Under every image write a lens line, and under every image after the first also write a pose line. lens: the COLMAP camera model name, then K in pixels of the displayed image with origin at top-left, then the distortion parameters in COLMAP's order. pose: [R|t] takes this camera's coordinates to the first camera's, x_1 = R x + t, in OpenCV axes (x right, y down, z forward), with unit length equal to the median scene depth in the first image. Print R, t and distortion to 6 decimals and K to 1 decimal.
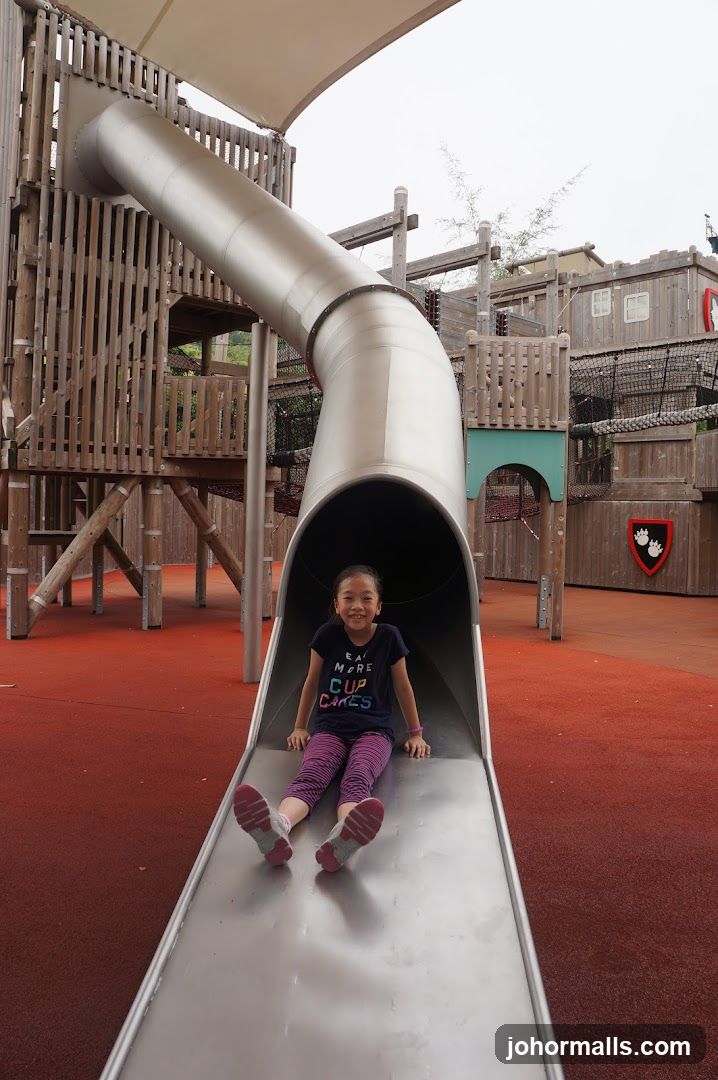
lens RADIAL K [[832.0, 0, 363.9], [0, 832.0, 543.7], [0, 0, 1]] dist [-0.143816, 0.059262]
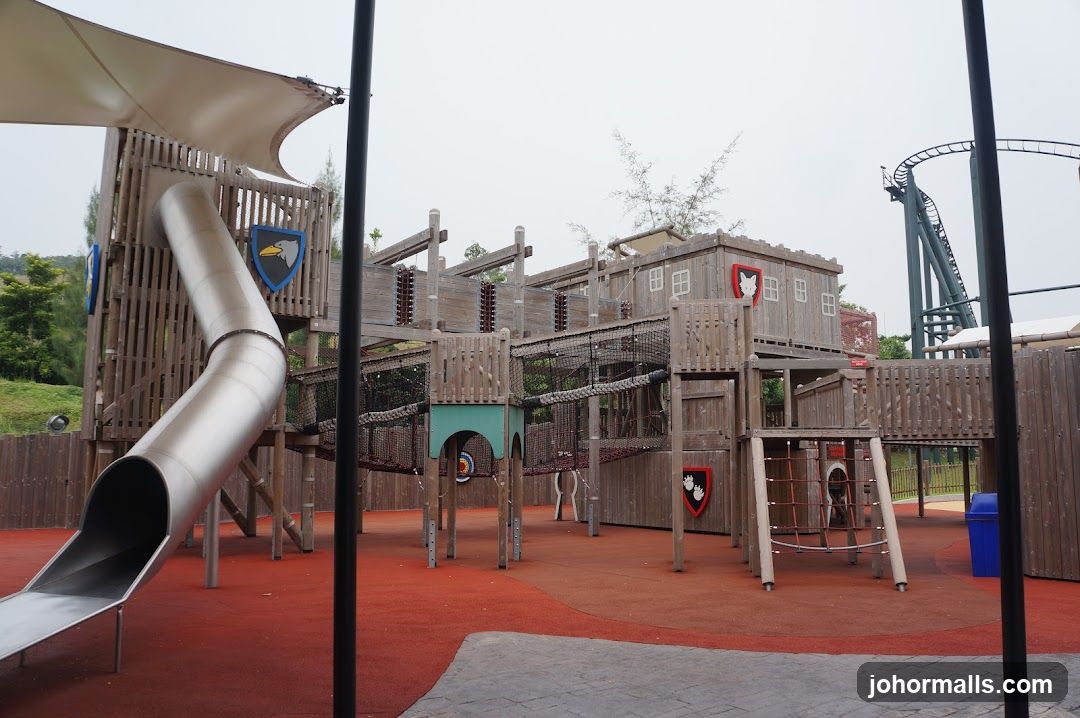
lens RADIAL K [[832.0, 0, 538.9], [0, 832.0, 356.2], [0, 0, 1]] dist [-0.143816, 0.059262]
pose [[0.993175, -0.032272, -0.112082, 0.344017], [0.013926, 0.986895, -0.160759, -0.000332], [0.115802, 0.158101, 0.980609, -0.218802]]
